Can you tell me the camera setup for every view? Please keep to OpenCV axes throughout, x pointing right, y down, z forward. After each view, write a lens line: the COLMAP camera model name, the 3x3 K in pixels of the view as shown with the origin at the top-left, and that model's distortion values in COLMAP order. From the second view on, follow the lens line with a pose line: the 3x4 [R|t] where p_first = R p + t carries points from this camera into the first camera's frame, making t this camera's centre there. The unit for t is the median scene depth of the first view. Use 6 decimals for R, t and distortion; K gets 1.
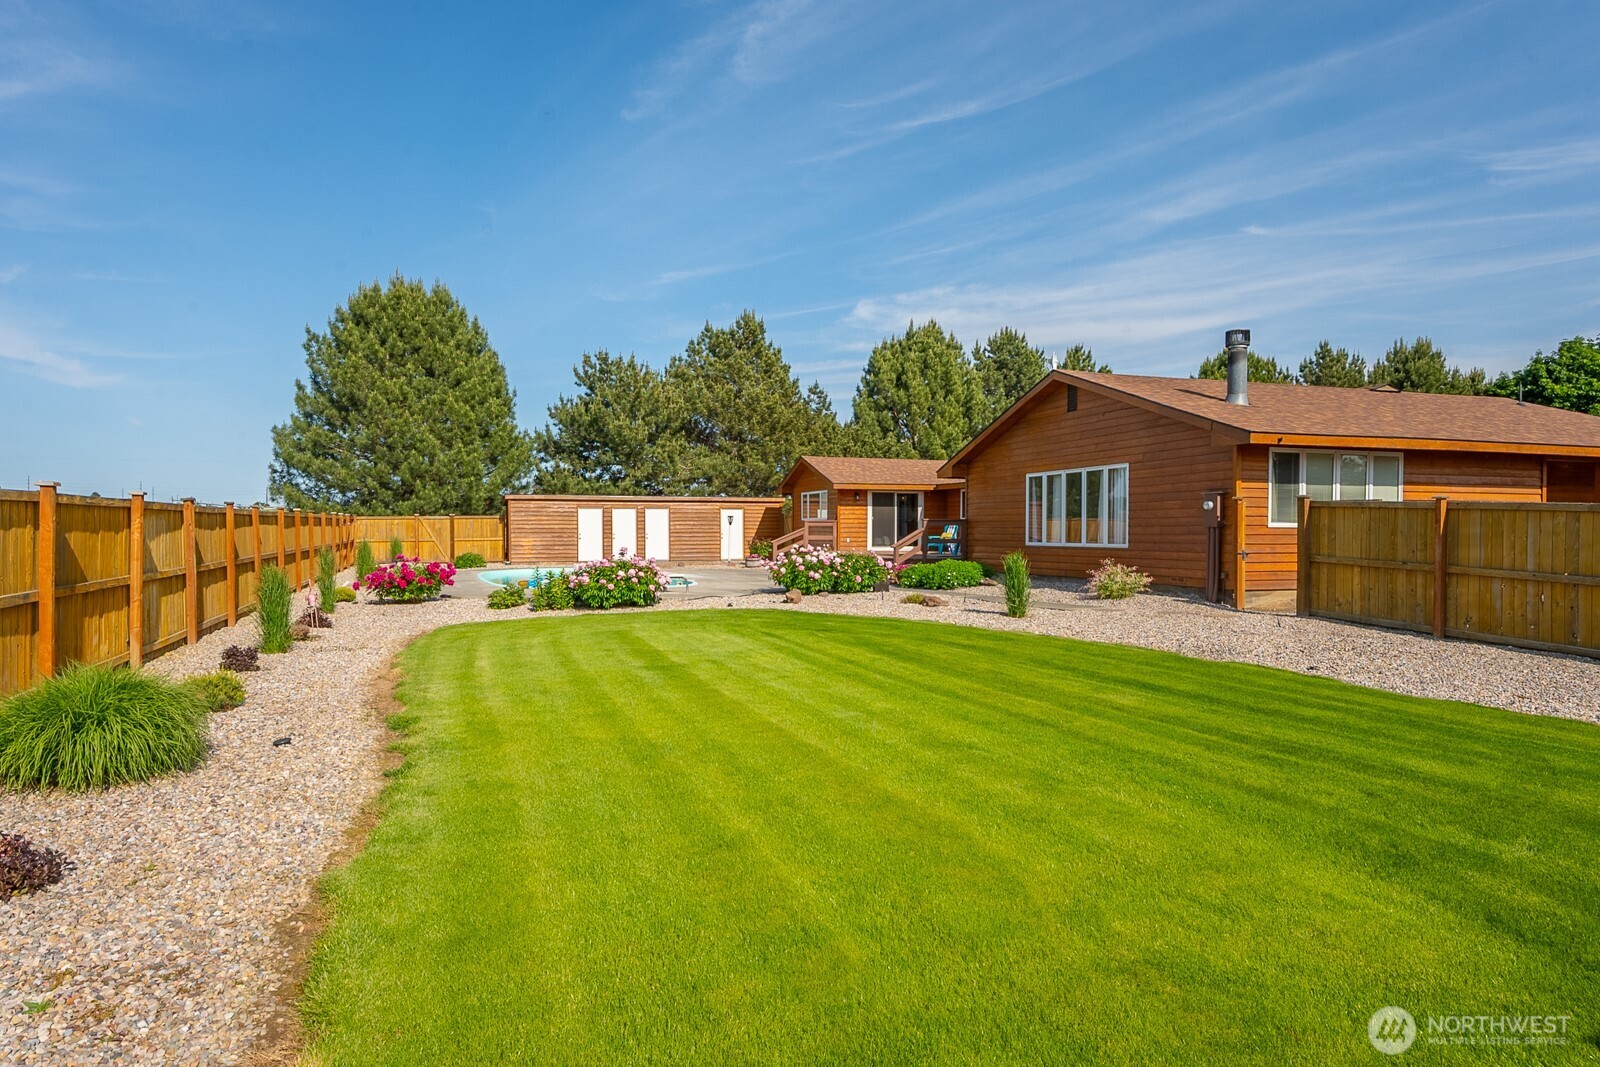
lens RADIAL K [[871.6, 0, 799.1], [0, 871.6, 529.8], [0, 0, 1]] dist [0.000499, 0.000011]
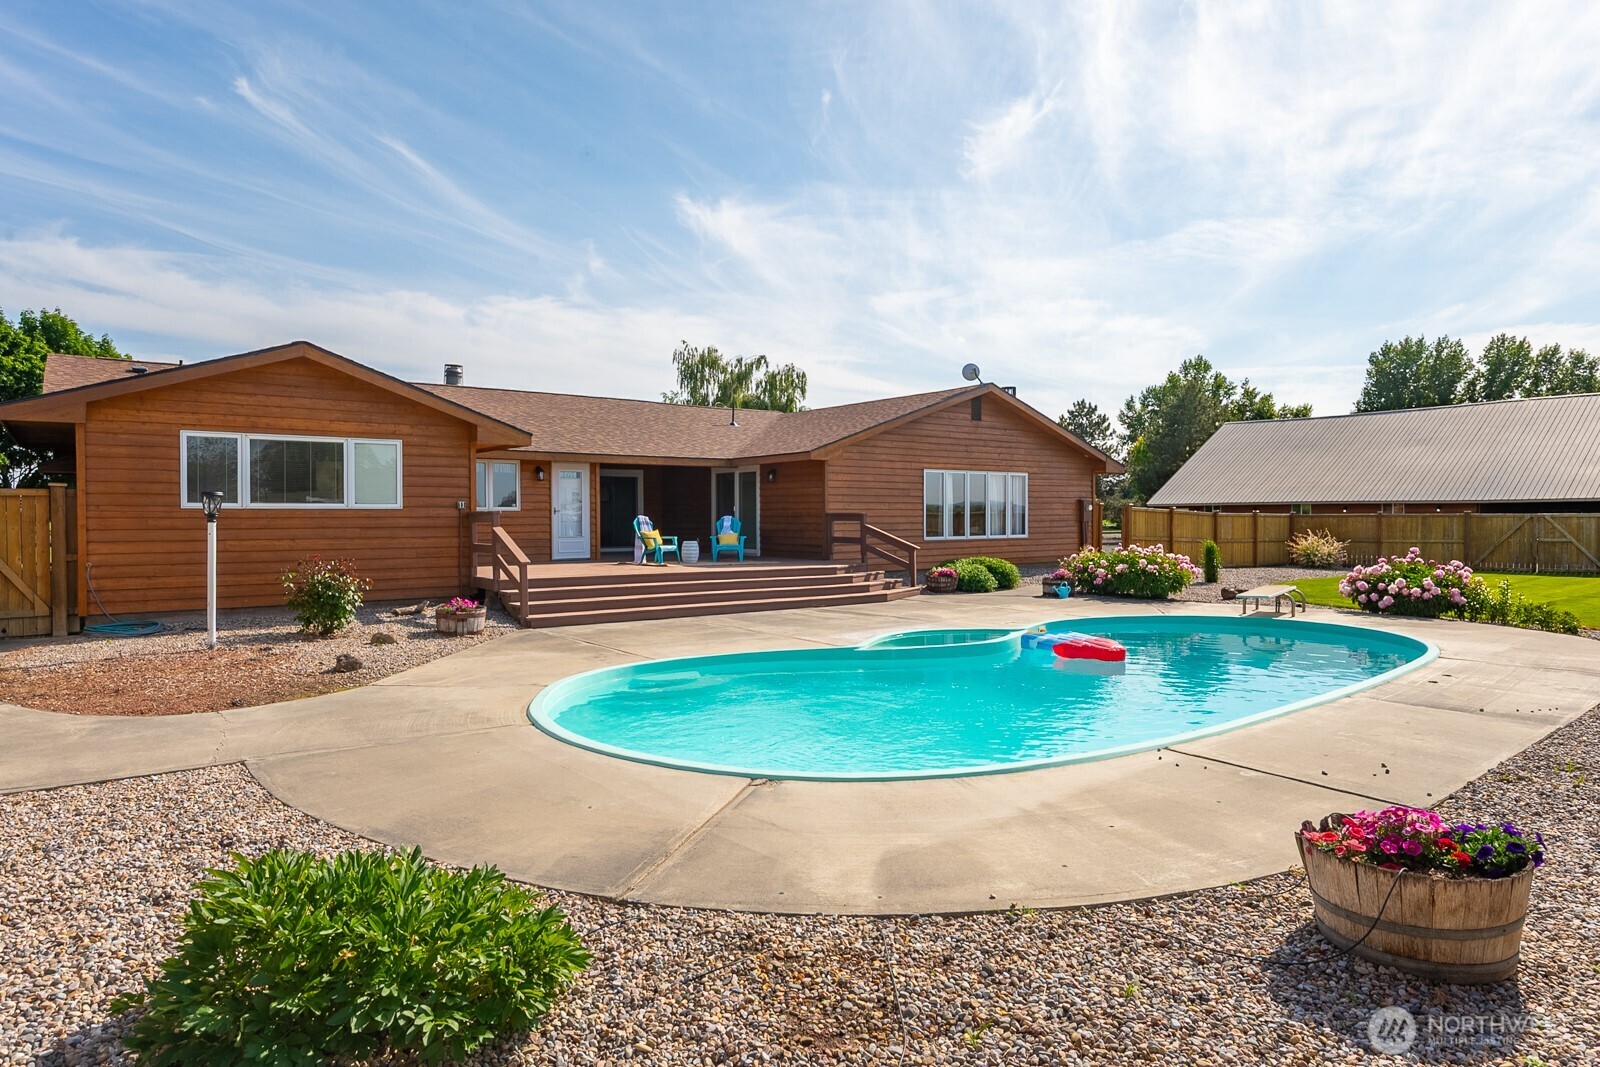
lens RADIAL K [[950.6, 0, 803.1], [0, 950.6, 524.3], [0, 0, 1]] dist [-0.005082, 0.002205]
pose [[-0.304174, -0.012097, 0.952540, -0.948401], [0.002076, 0.999909, 0.013362, -0.020834], [-0.952614, 0.006042, -0.304121, 1.888881]]
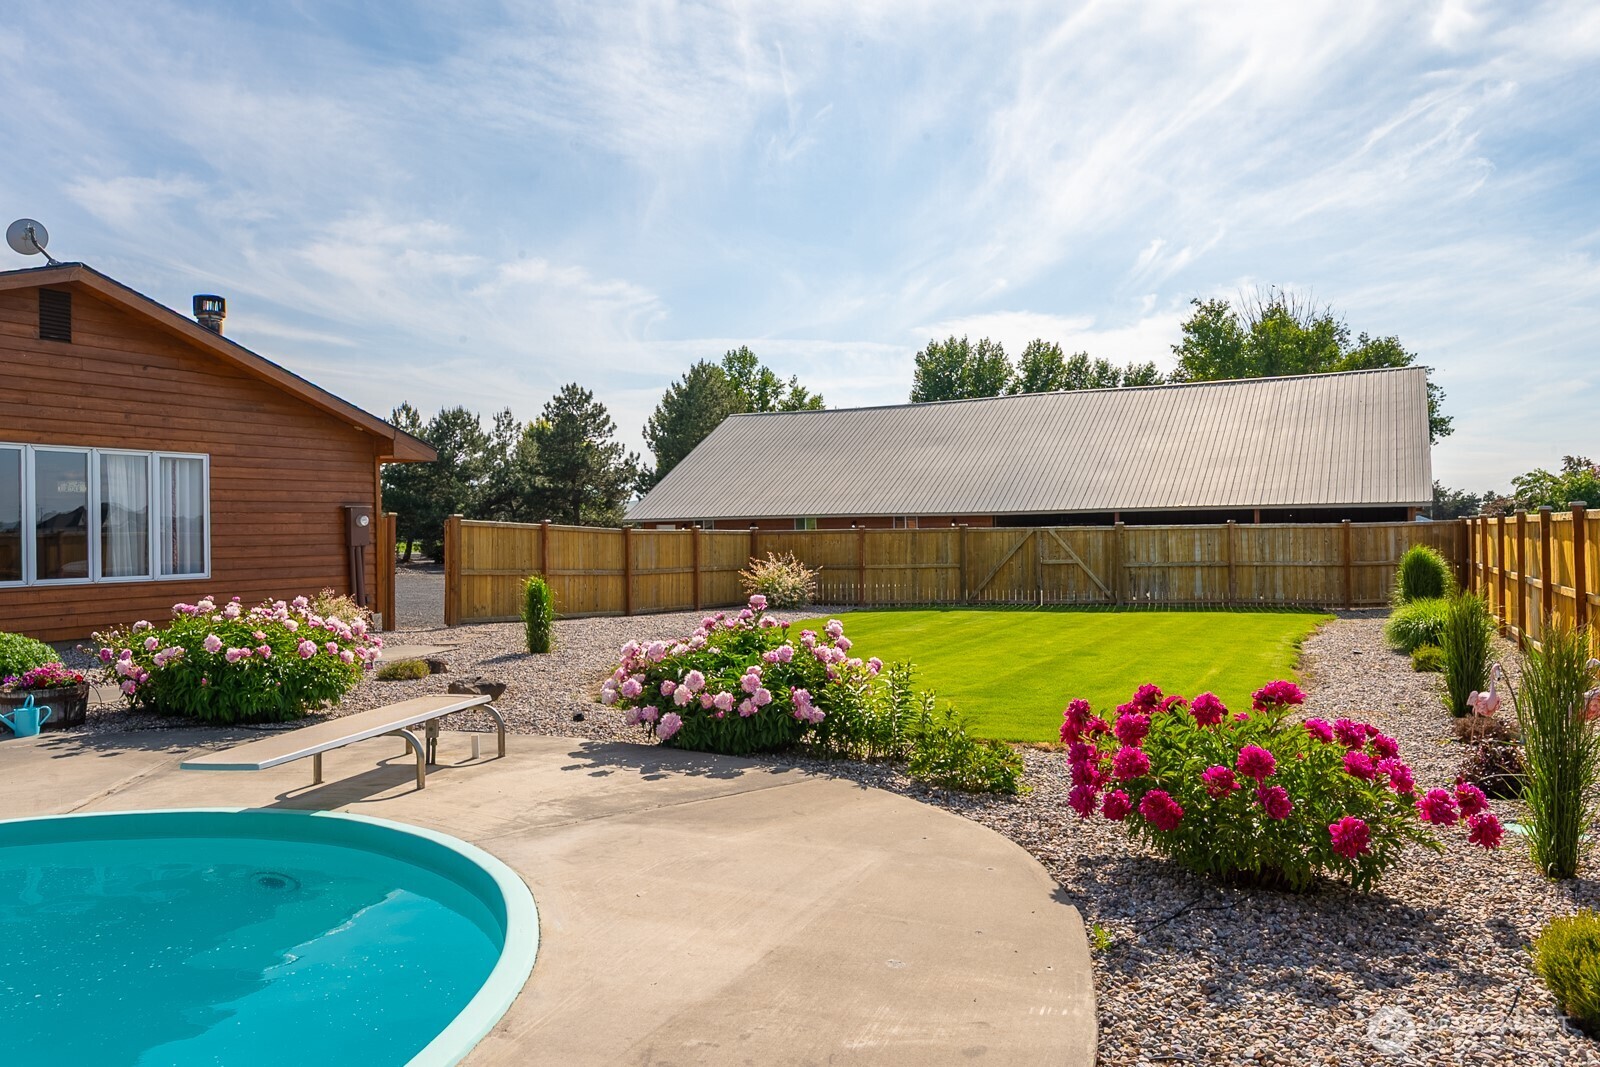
lens RADIAL K [[1118.8, 0, 797.8], [0, 1118.8, 533.4], [0, 0, 1]] dist [0.001127, -0.000806]
pose [[-0.659549, 0.003997, 0.751651, -0.626486], [0.010279, 0.999940, 0.003703, -0.014237], [-0.751591, 0.010169, -0.659551, 1.323757]]
